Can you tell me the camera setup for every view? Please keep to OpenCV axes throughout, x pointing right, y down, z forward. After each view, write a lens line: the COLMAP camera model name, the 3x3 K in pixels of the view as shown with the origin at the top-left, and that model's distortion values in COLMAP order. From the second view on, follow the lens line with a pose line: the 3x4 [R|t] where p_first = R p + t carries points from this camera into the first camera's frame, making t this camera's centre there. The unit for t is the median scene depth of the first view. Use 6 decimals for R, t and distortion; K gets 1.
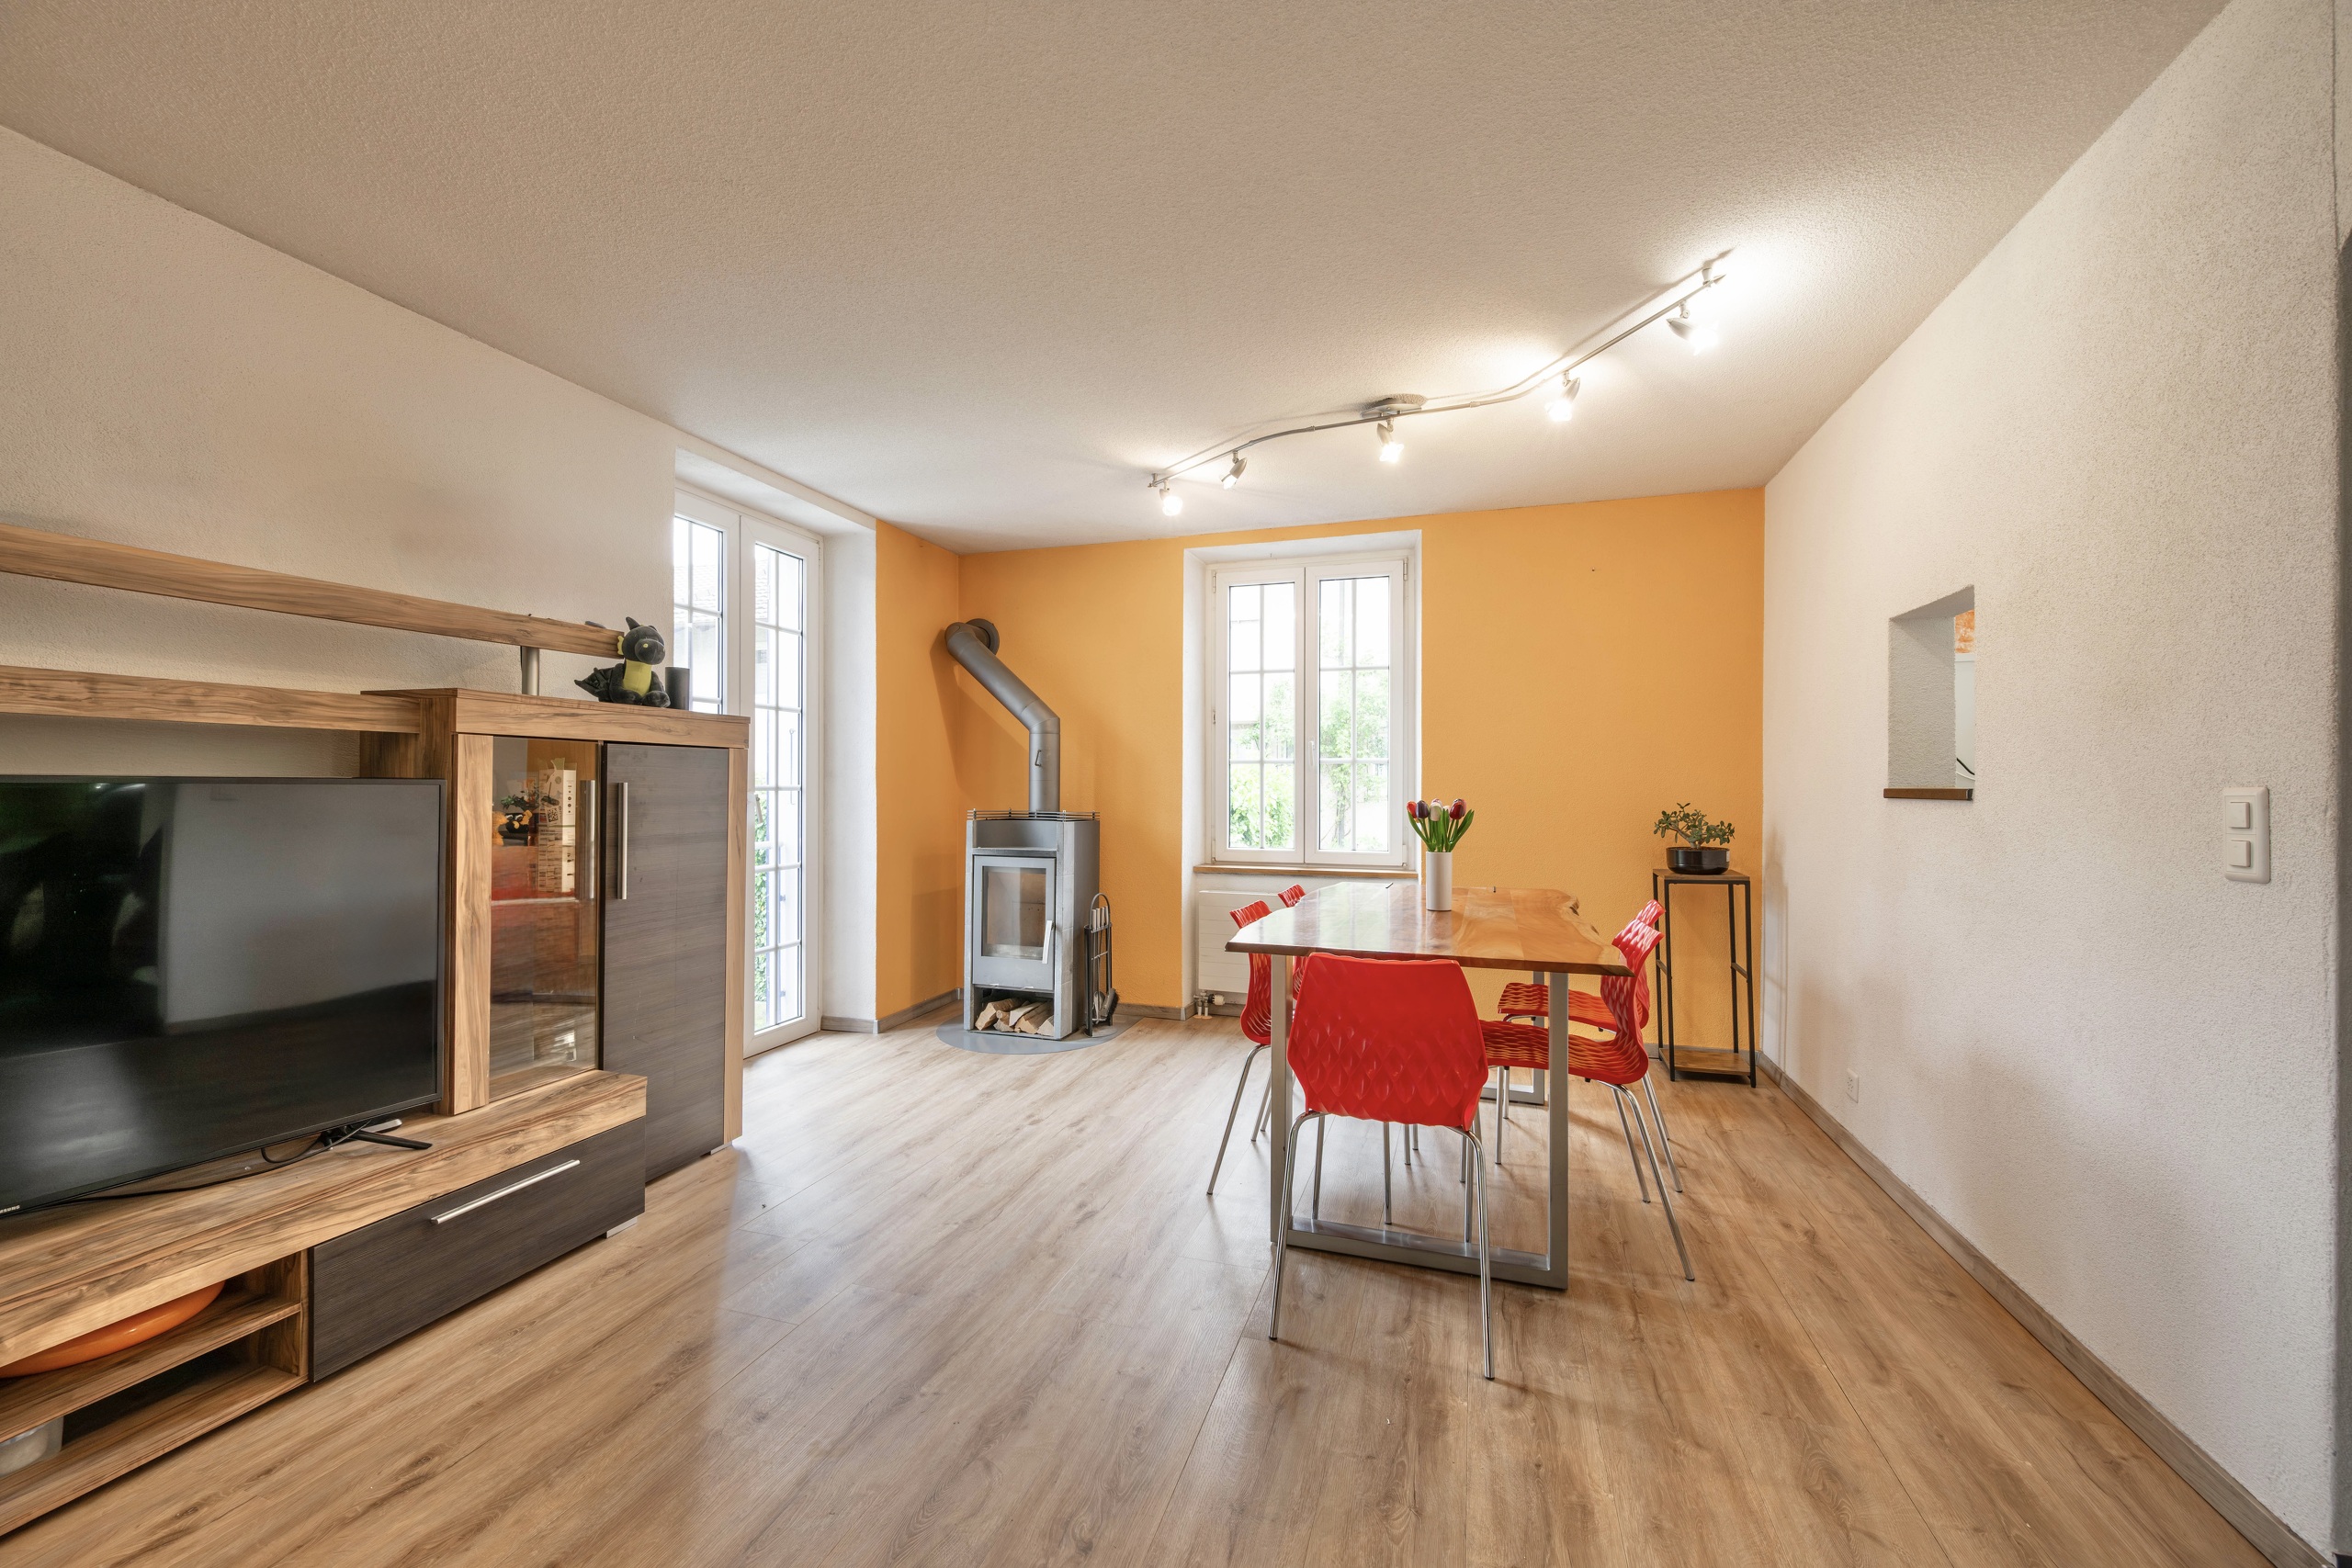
lens RADIAL K [[903.3, 0, 1176.0], [0, 903.3, 784.0], [0, 0, 1]] dist [-0.000037, 0.000077]
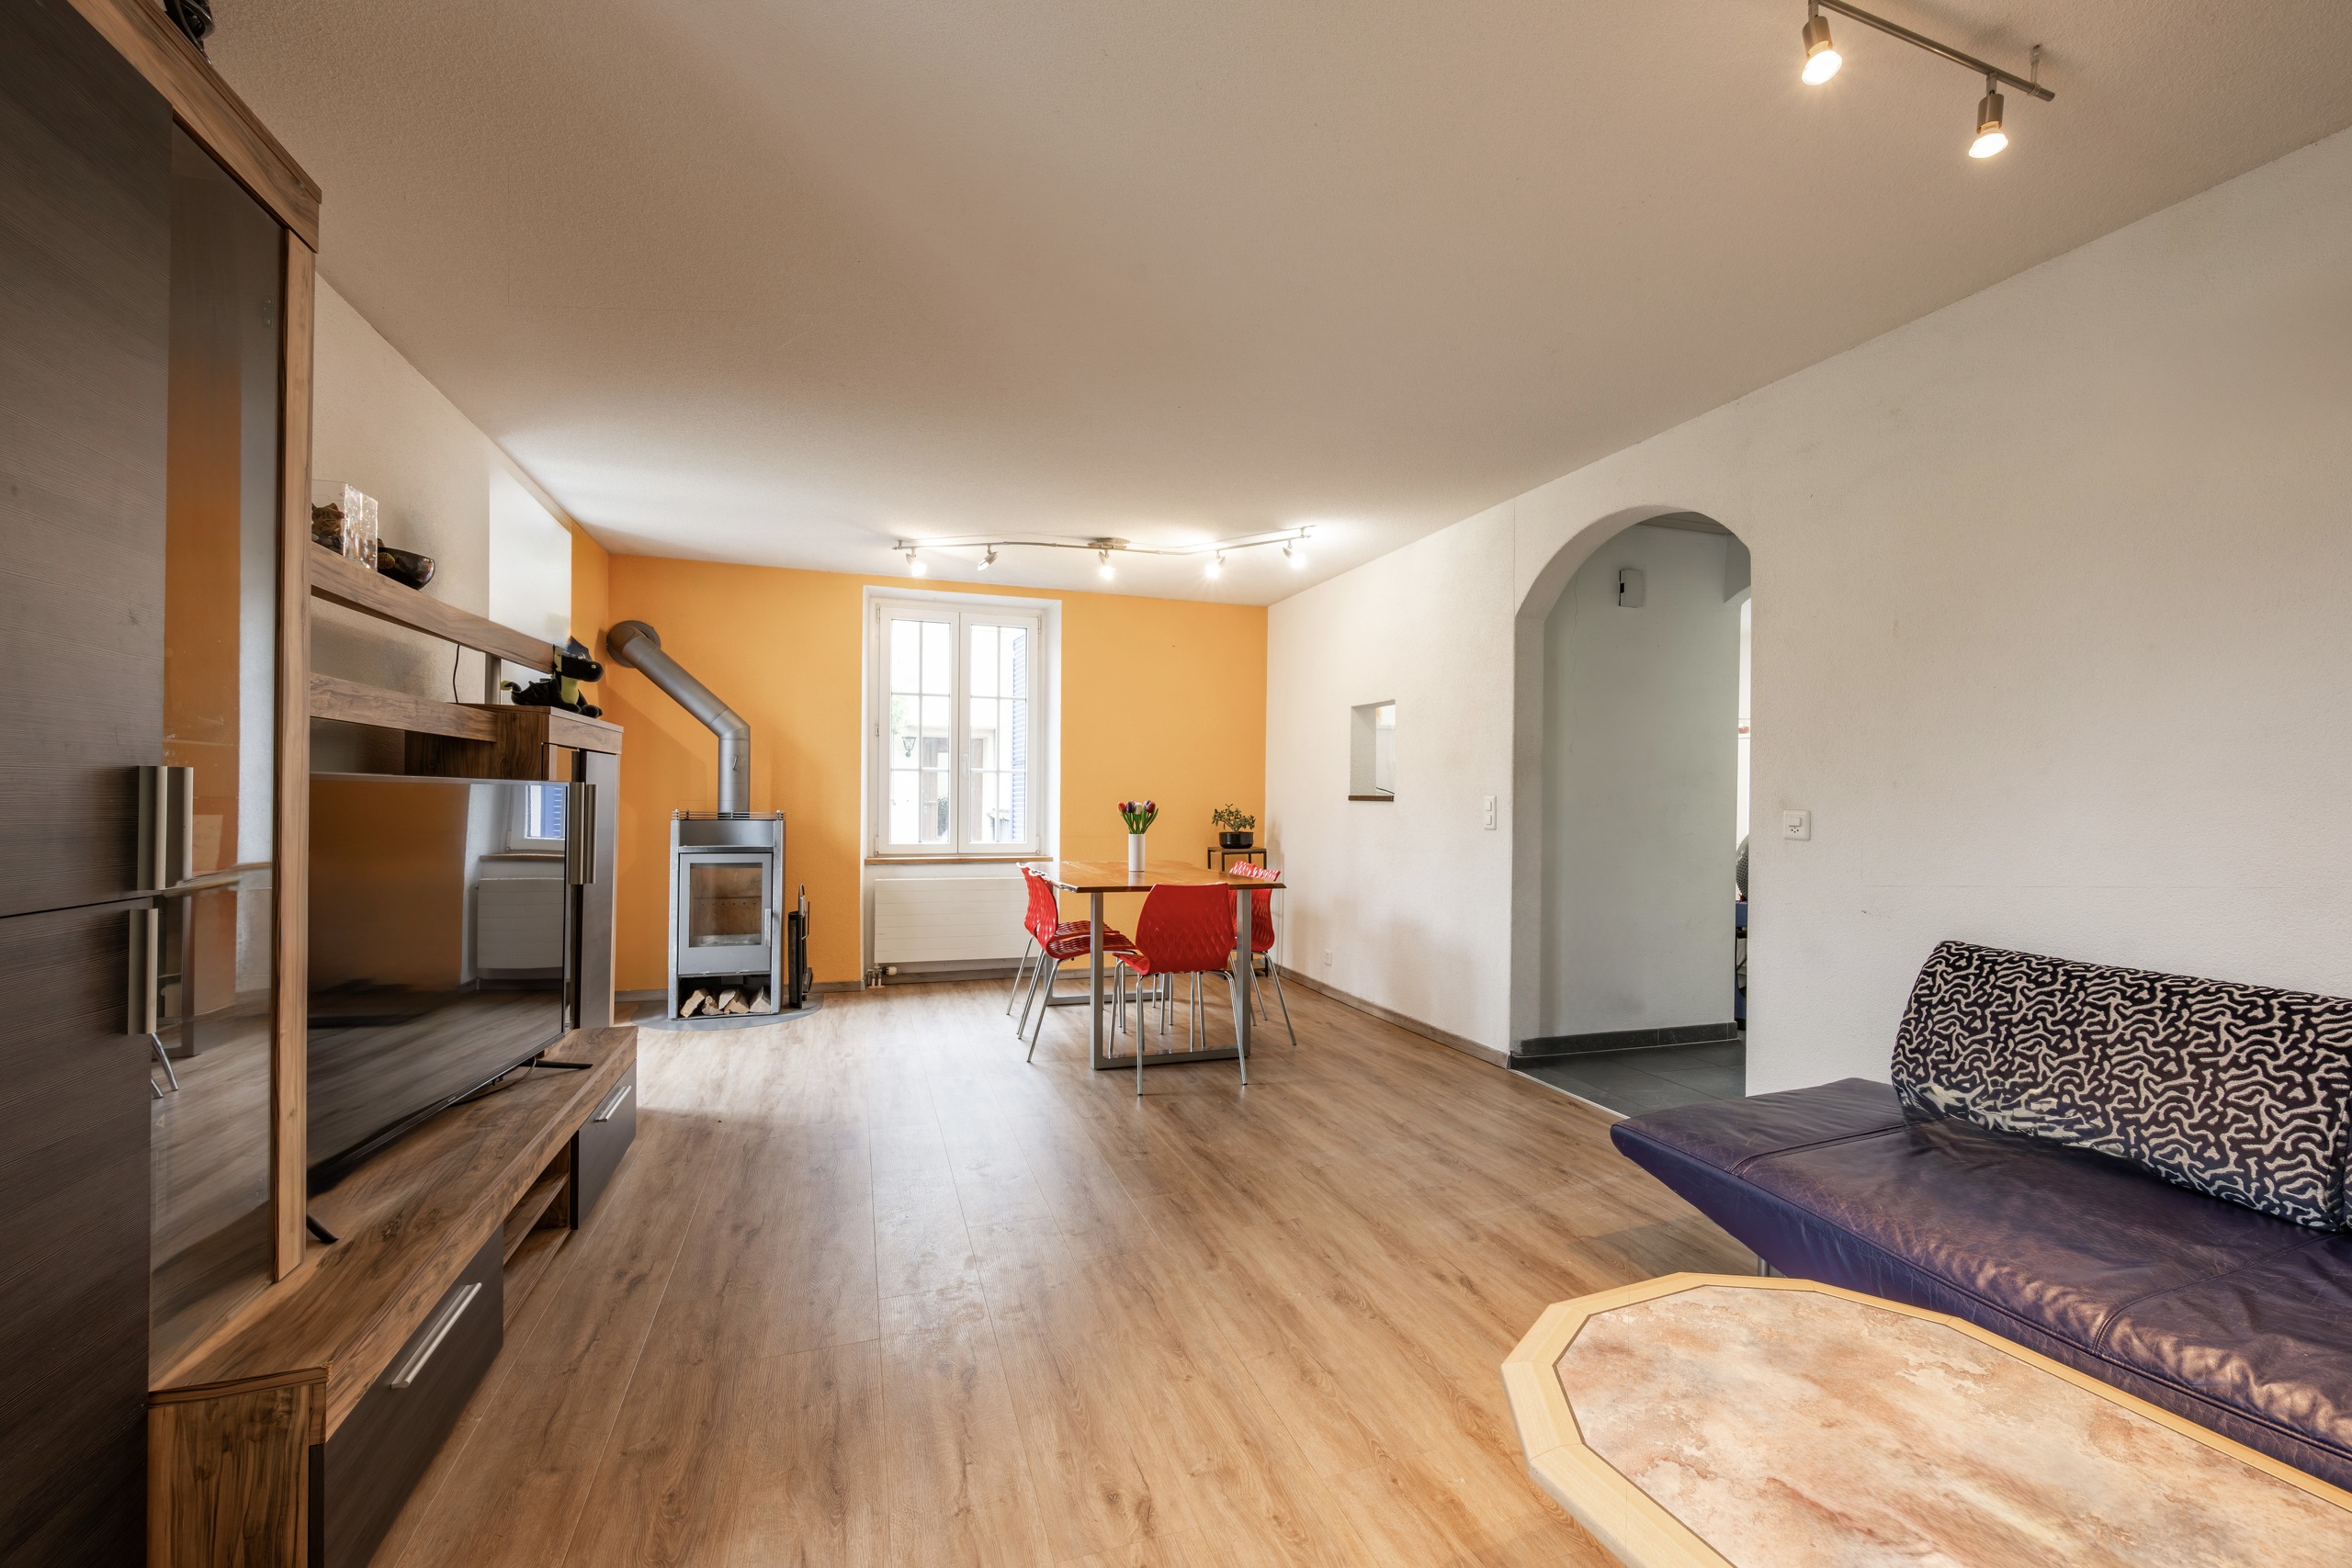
lens RADIAL K [[1000.7, 0, 1176.0], [0, 1000.7, 784.0], [0, 0, 1]] dist [-0.000884, -0.000087]
pose [[0.808477, 0.012392, 0.588397, -0.534089], [-0.010770, 0.999922, -0.006261, -0.001261], [-0.588429, -0.001275, 0.808548, -0.349004]]
